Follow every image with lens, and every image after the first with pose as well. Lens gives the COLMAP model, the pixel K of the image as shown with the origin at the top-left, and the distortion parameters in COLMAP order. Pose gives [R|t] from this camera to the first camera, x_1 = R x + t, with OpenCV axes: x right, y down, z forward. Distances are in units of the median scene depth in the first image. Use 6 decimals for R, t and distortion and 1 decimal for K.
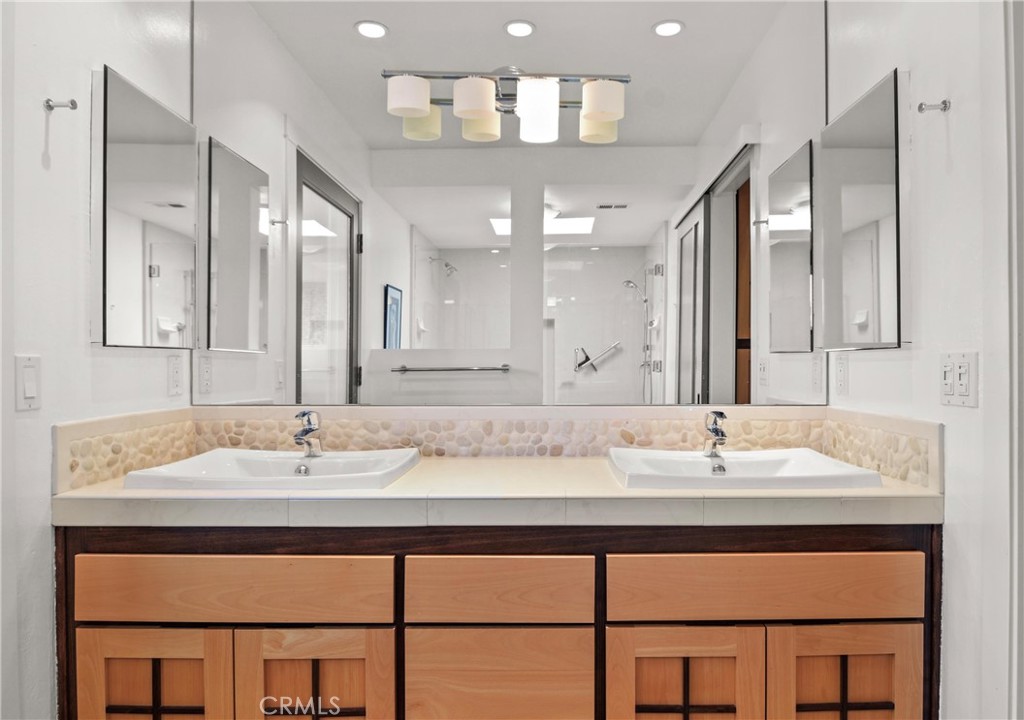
lens RADIAL K [[679.6, 0, 512.5], [0, 679.6, 365.6], [0, 0, 1]] dist [0.004127, -0.001049]
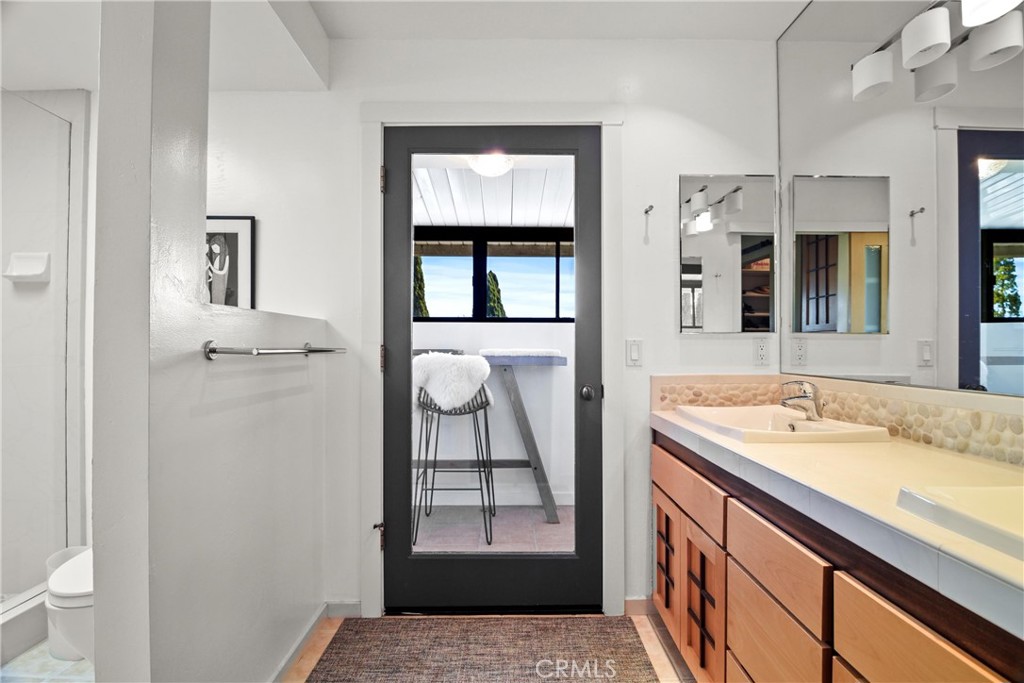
lens RADIAL K [[500.5, 0, 512.8], [0, 500.5, 340.1], [0, 0, 1]] dist [-0.001392, 0.000038]
pose [[0.011978, -0.012057, -0.999856, 0.555944], [-0.004461, 0.999917, -0.012111, 0.005284], [0.999918, 0.004605, 0.011924, 0.439361]]
